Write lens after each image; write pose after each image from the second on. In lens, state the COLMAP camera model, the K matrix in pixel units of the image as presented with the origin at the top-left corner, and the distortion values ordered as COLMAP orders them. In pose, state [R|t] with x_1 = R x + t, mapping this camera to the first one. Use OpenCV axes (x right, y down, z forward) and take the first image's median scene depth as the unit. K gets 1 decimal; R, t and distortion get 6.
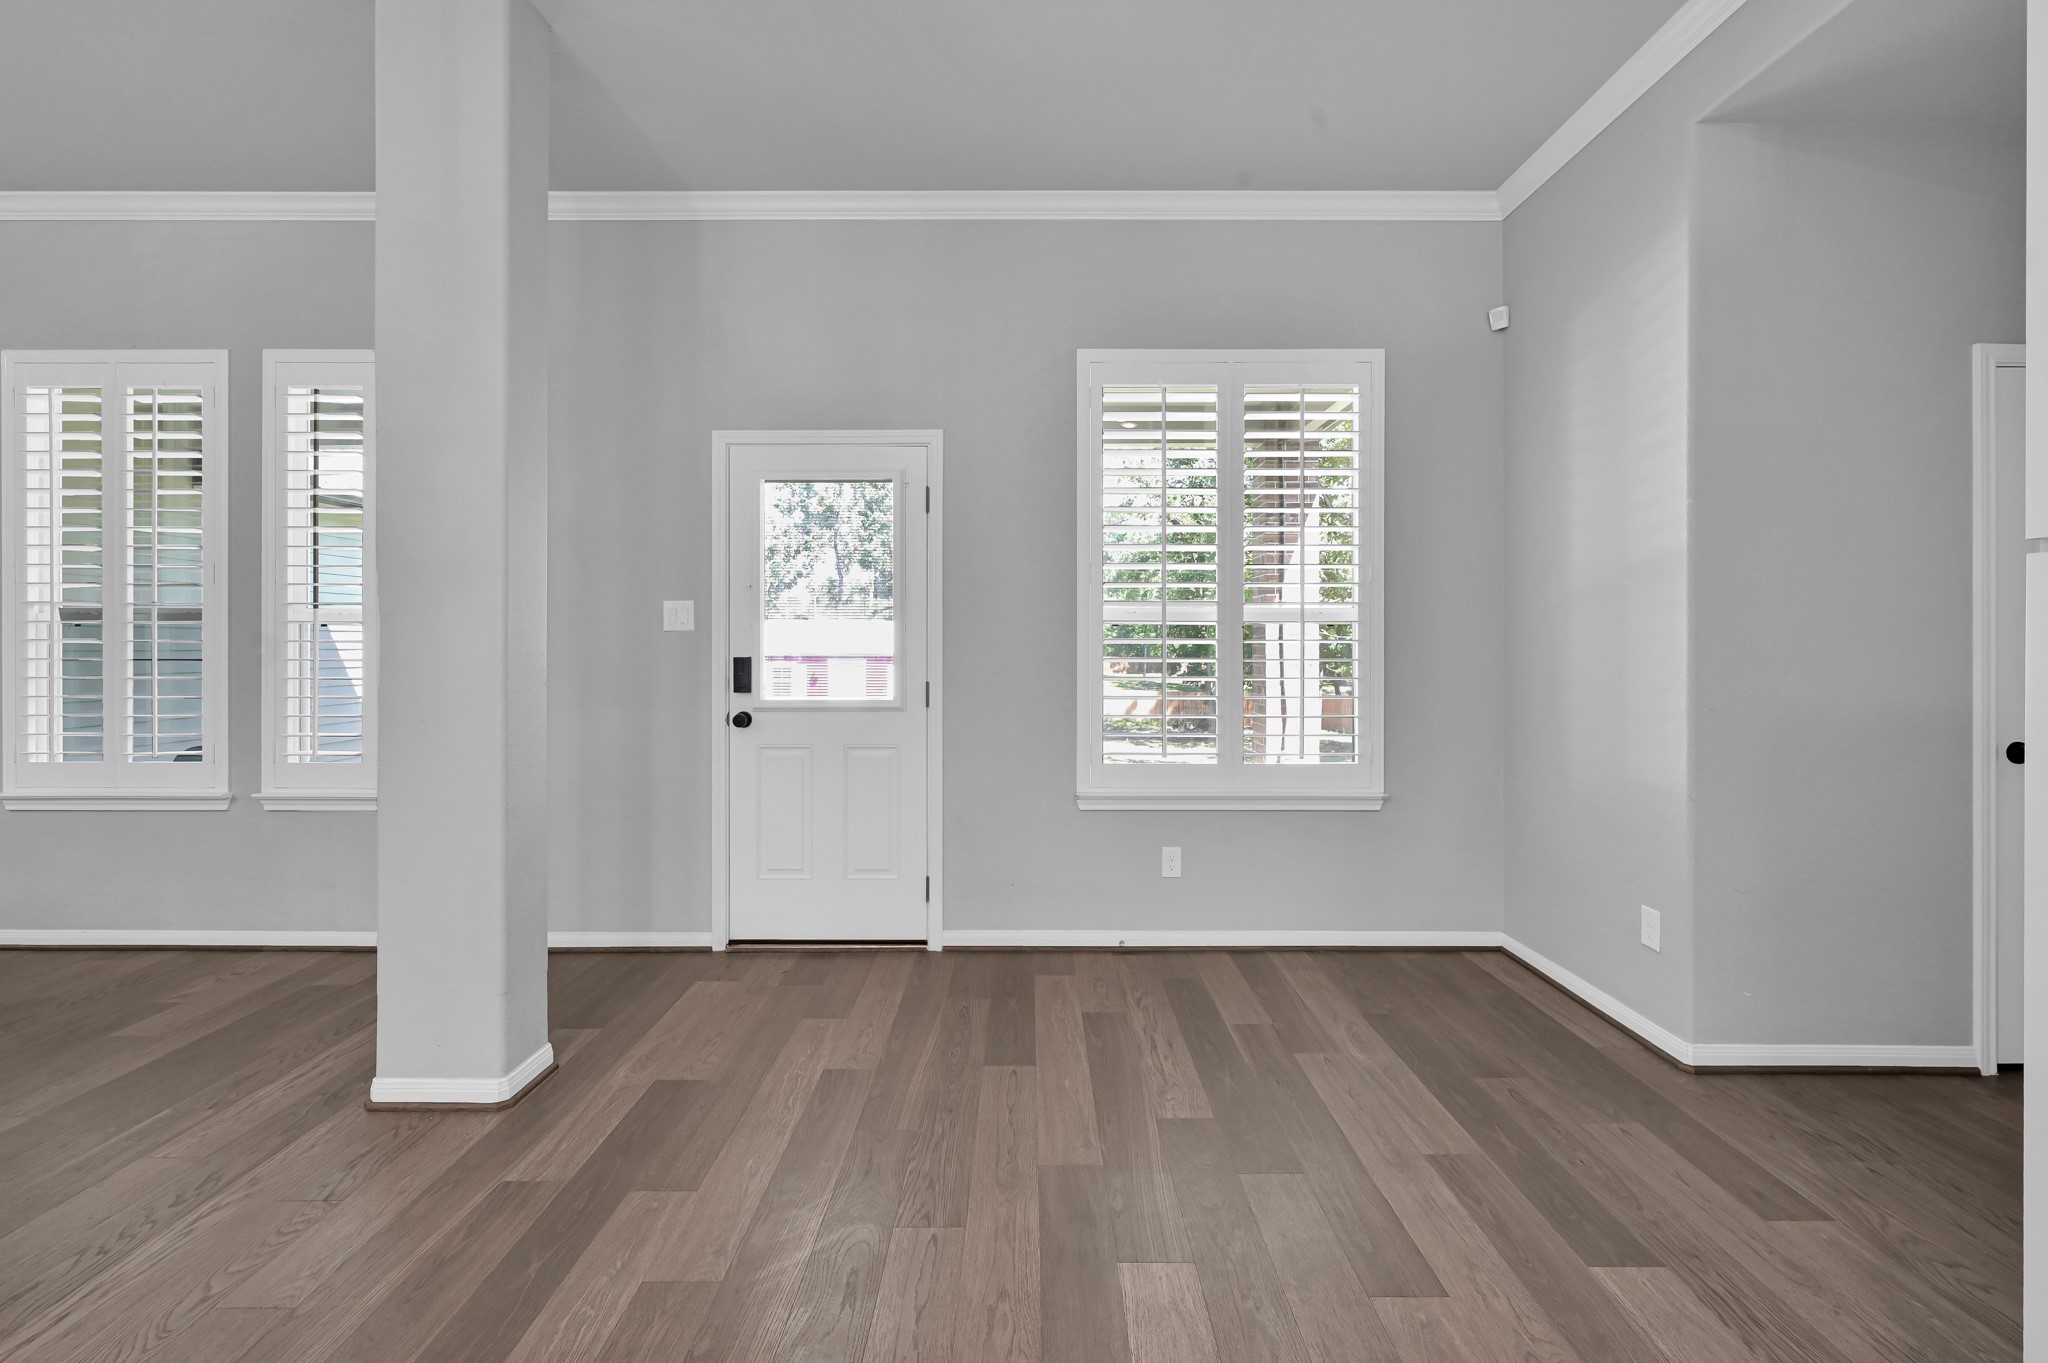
lens RADIAL K [[897.1, 0, 1016.5], [0, 897.1, 654.6], [0, 0, 1]] dist [0.000796, 0.000733]
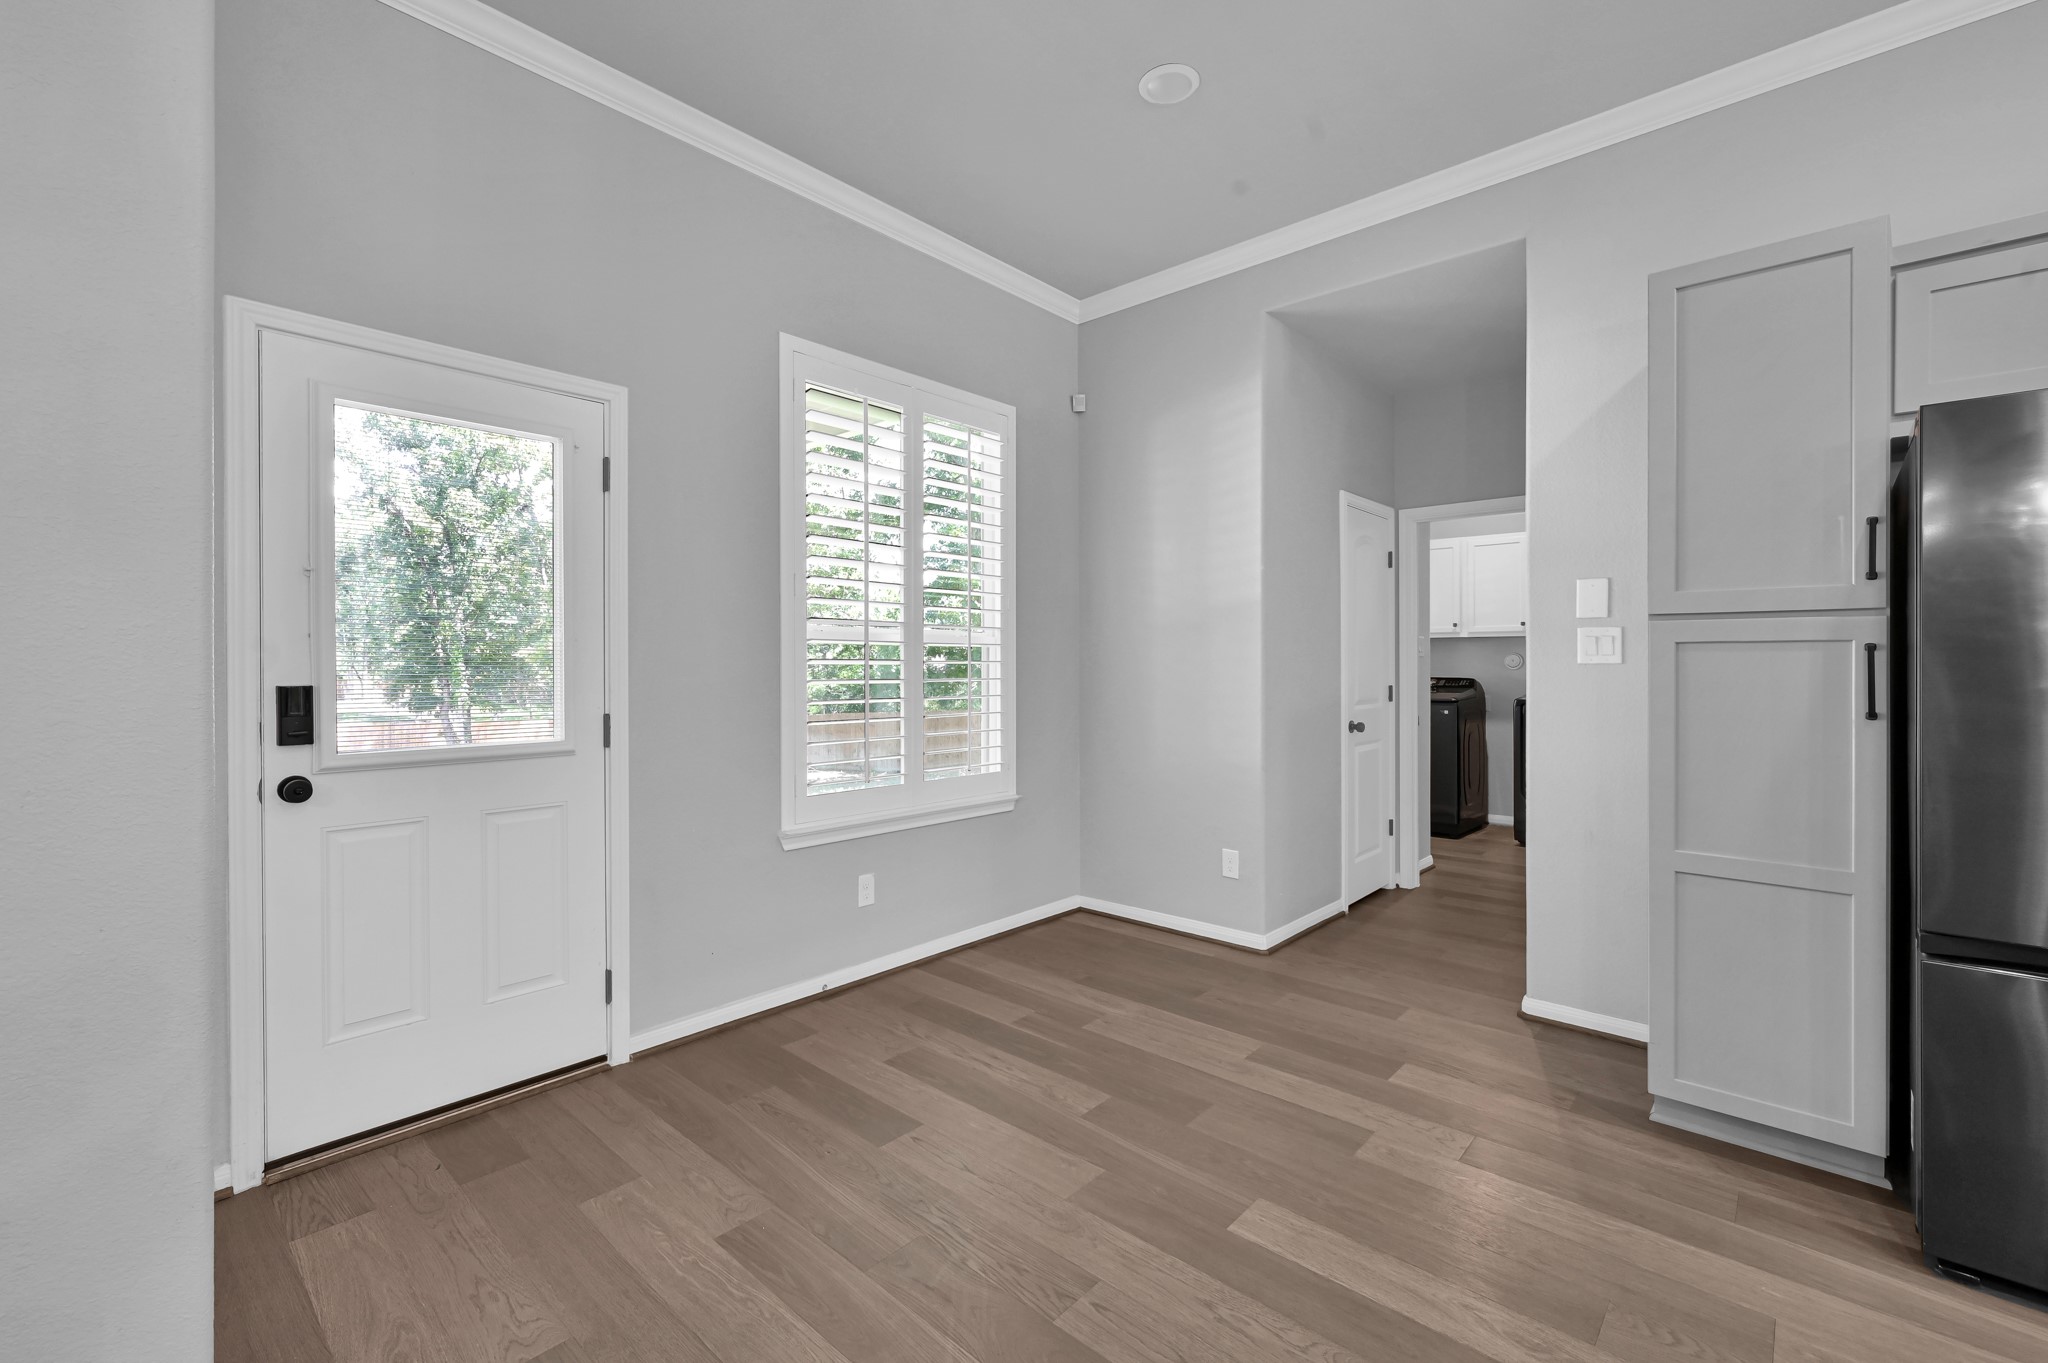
lens RADIAL K [[897.1, 0, 1016.8], [0, 897.1, 676.1], [0, 0, 1]] dist [0.000796, 0.000733]
pose [[0.658035, -0.009831, 0.752923, -0.502820], [0.008721, 0.999947, 0.005435, -0.003536], [-0.752937, 0.002990, 0.658086, 0.269629]]
